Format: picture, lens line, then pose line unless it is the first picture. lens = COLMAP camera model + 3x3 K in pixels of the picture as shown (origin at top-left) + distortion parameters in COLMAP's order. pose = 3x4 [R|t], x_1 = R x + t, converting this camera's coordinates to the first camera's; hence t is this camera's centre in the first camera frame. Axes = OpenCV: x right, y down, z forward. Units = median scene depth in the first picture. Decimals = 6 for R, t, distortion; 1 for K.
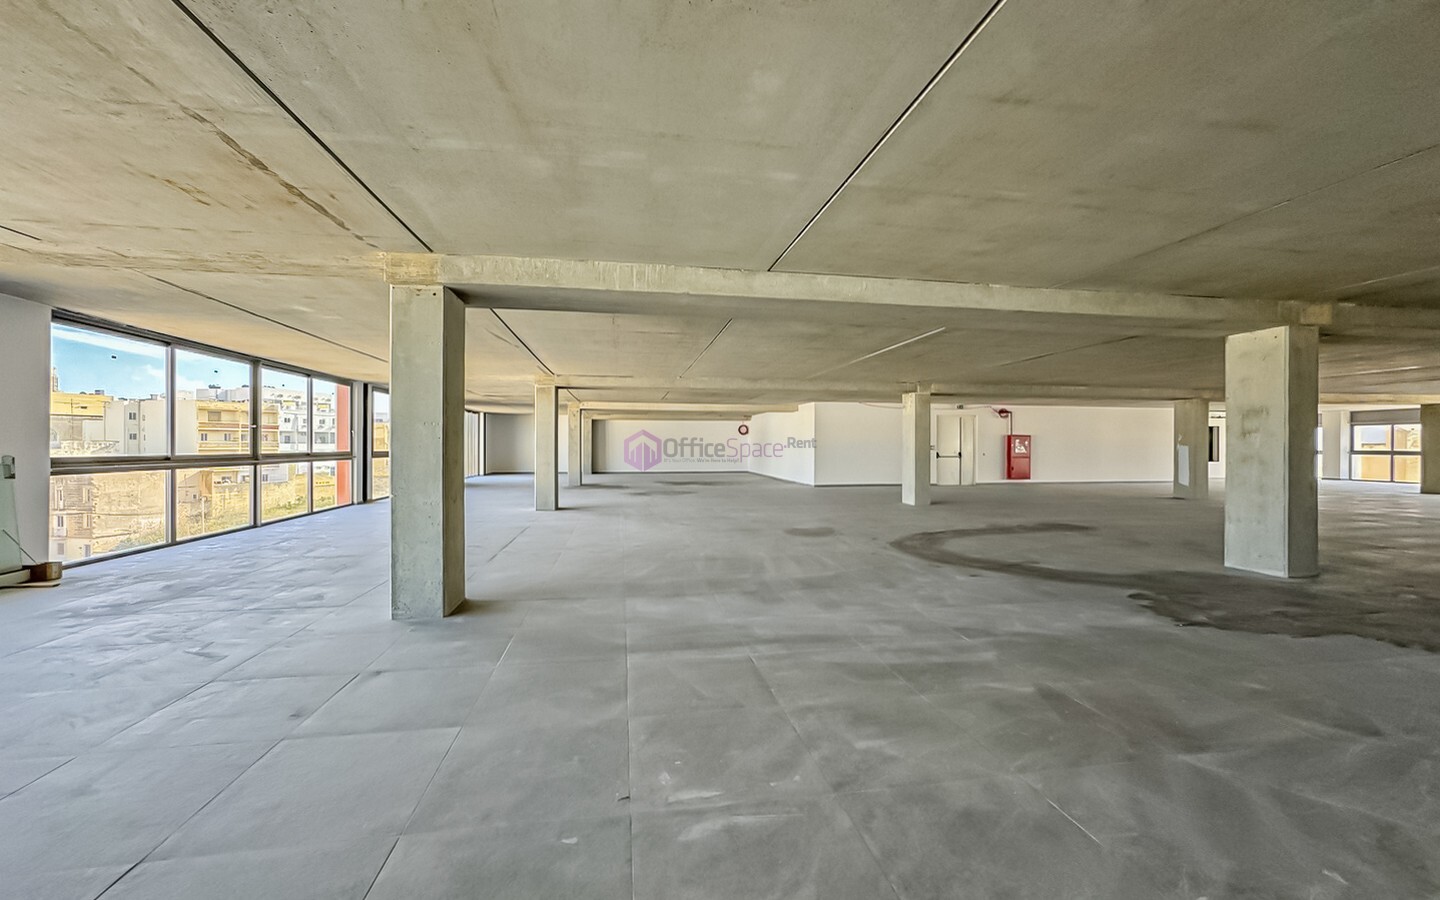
lens RADIAL K [[579.1, 0, 725.5], [0, 579.1, 451.6], [0, 0, 1]] dist [0.000196, 0.000285]
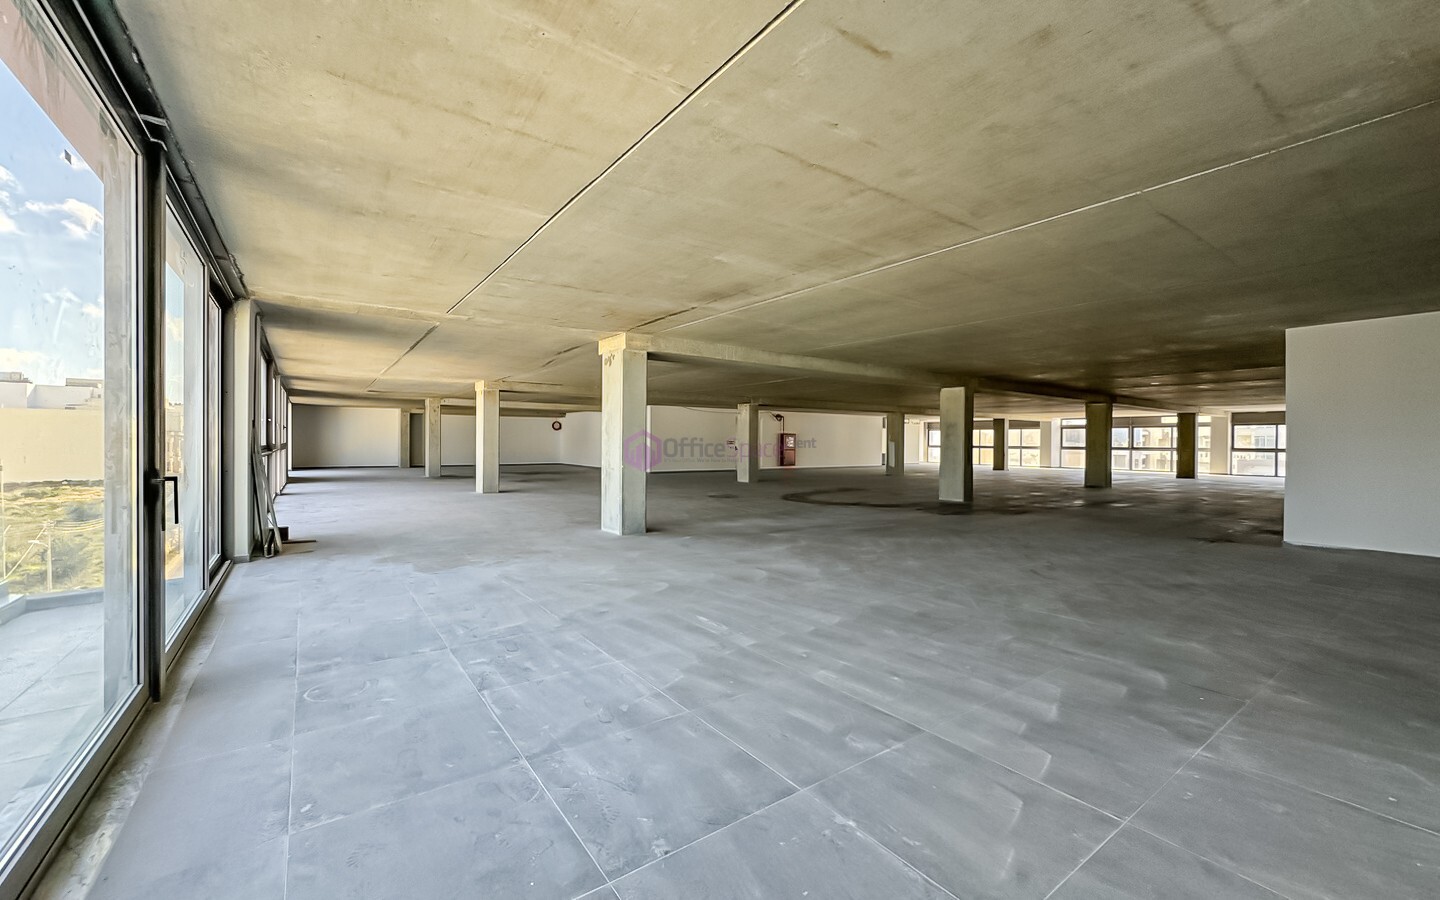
lens RADIAL K [[579.1, 0, 716.3], [0, 579.1, 445.9], [0, 0, 1]] dist [0.000196, 0.000285]
pose [[0.903328, 0.001603, 0.428947, -0.238940], [-0.000448, 0.999996, -0.002794, 0.004440], [-0.428950, 0.002332, 0.903325, -0.170589]]
